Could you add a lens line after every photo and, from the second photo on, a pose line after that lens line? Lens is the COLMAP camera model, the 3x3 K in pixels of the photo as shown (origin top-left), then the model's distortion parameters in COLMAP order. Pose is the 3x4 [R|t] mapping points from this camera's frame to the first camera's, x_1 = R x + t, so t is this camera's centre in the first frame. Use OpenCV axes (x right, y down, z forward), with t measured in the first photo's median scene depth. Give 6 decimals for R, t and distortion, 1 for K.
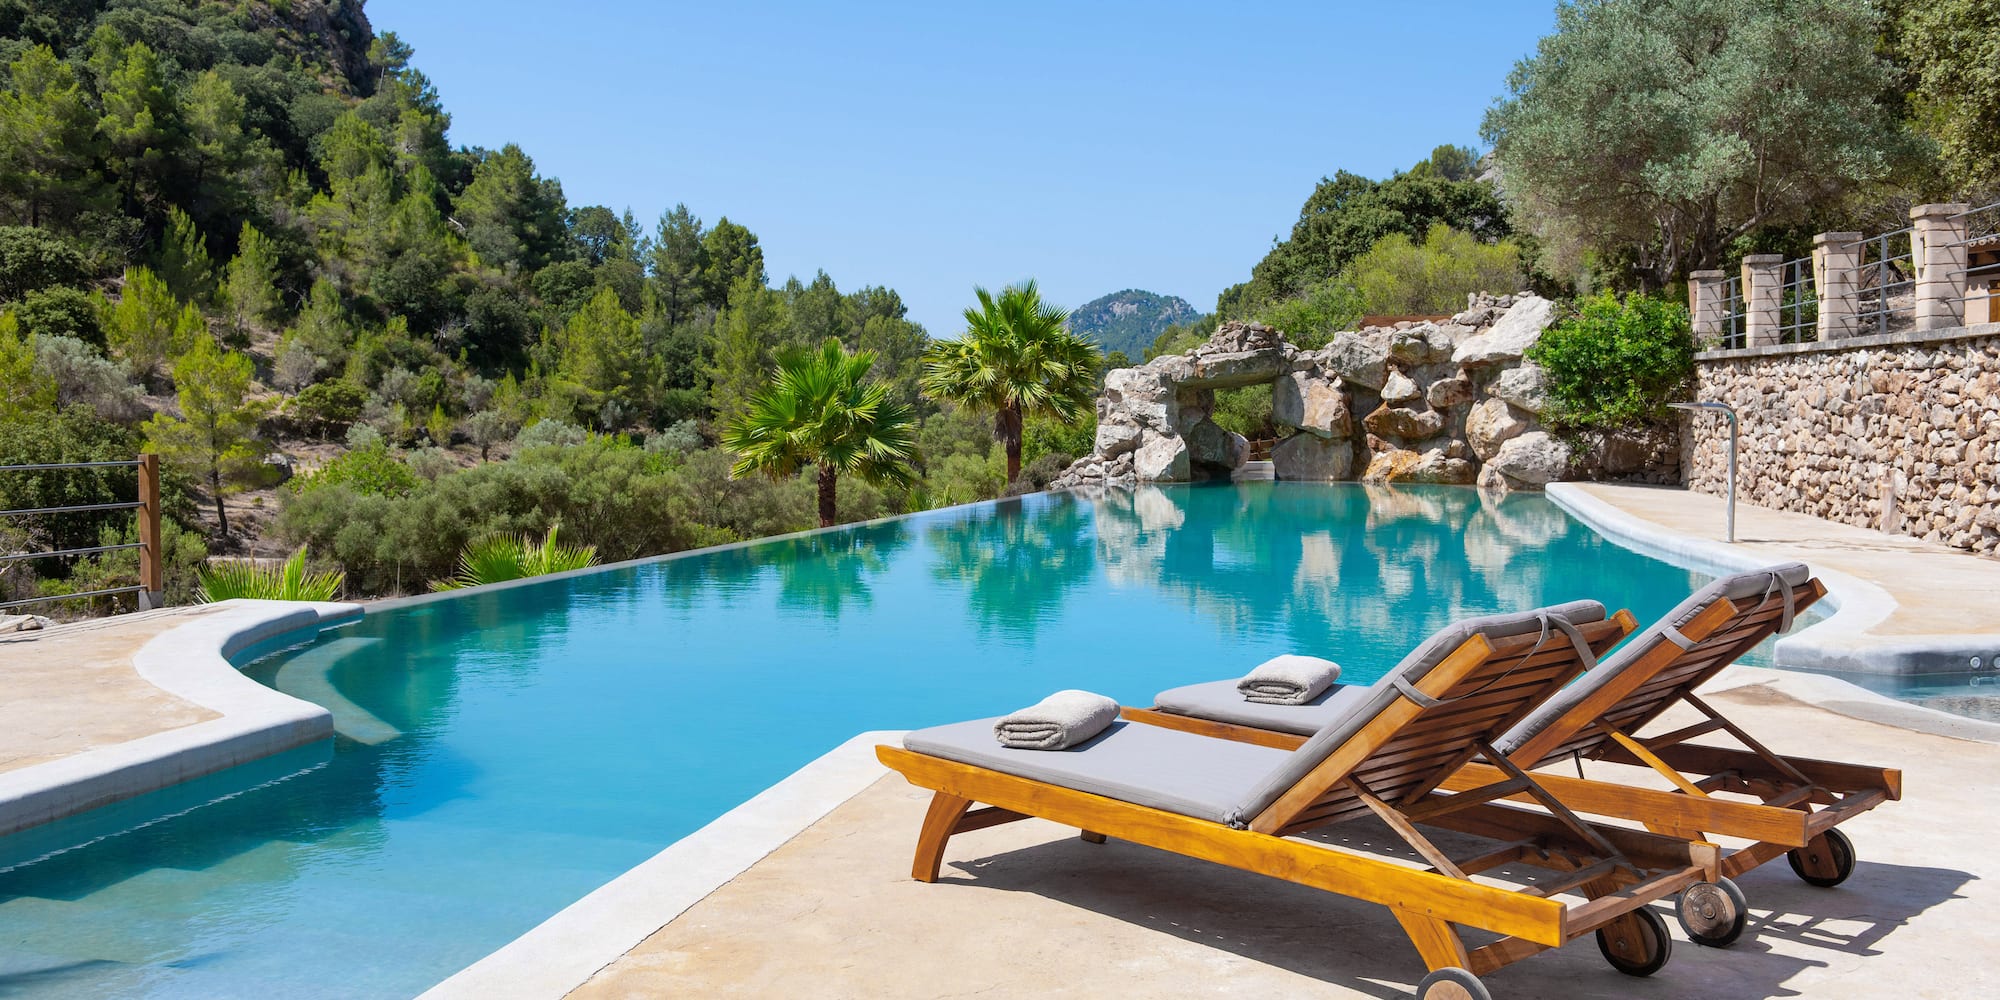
lens RADIAL K [[4496.8, 0, 999.6], [0, 4496.8, 501.0], [0, 0, 1]] dist [0.008710, 0.000000]
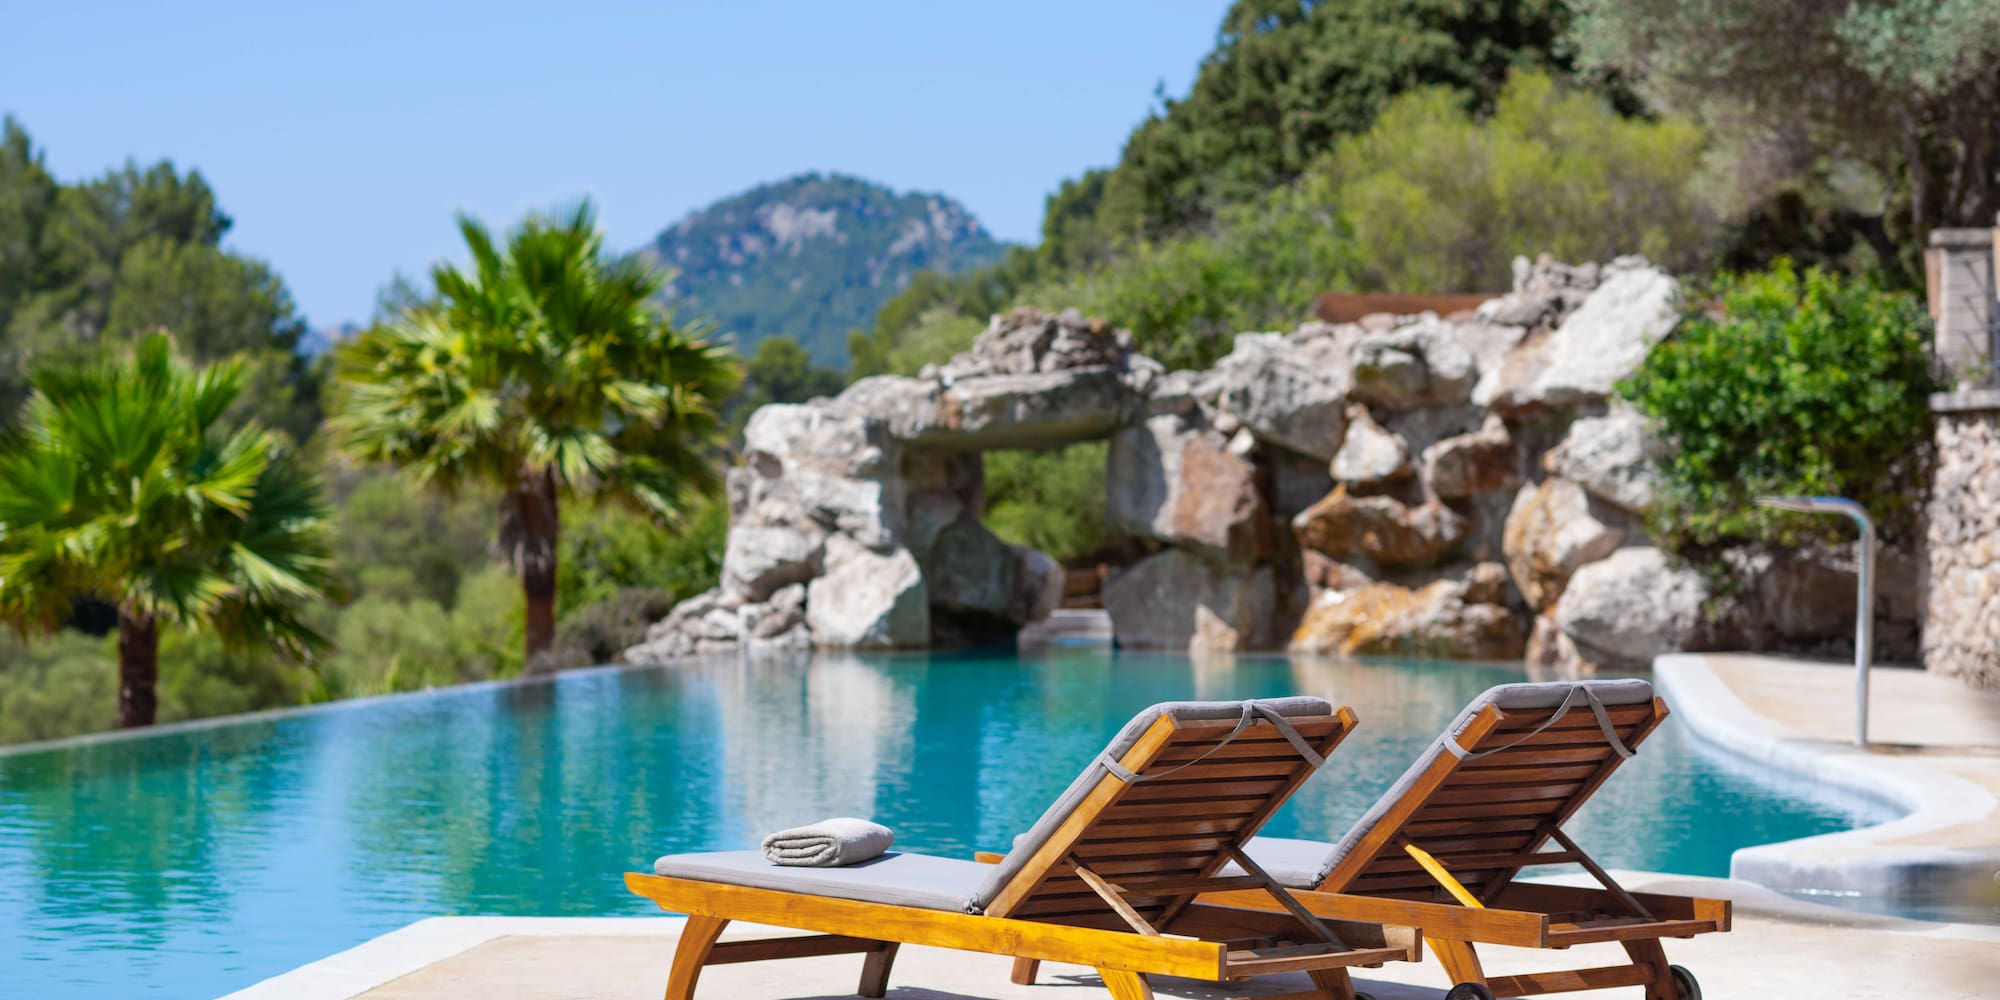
lens RADIAL K [[4496.8, 0, 998.8], [0, 4496.8, 501.8], [0, 0, 1]] dist [0.008710, 0.000000]
pose [[0.996795, 0.011239, 0.079199, 0.012608], [-0.009569, 0.999724, -0.021440, -0.009806], [-0.079418, 0.020614, 0.996628, 0.534921]]
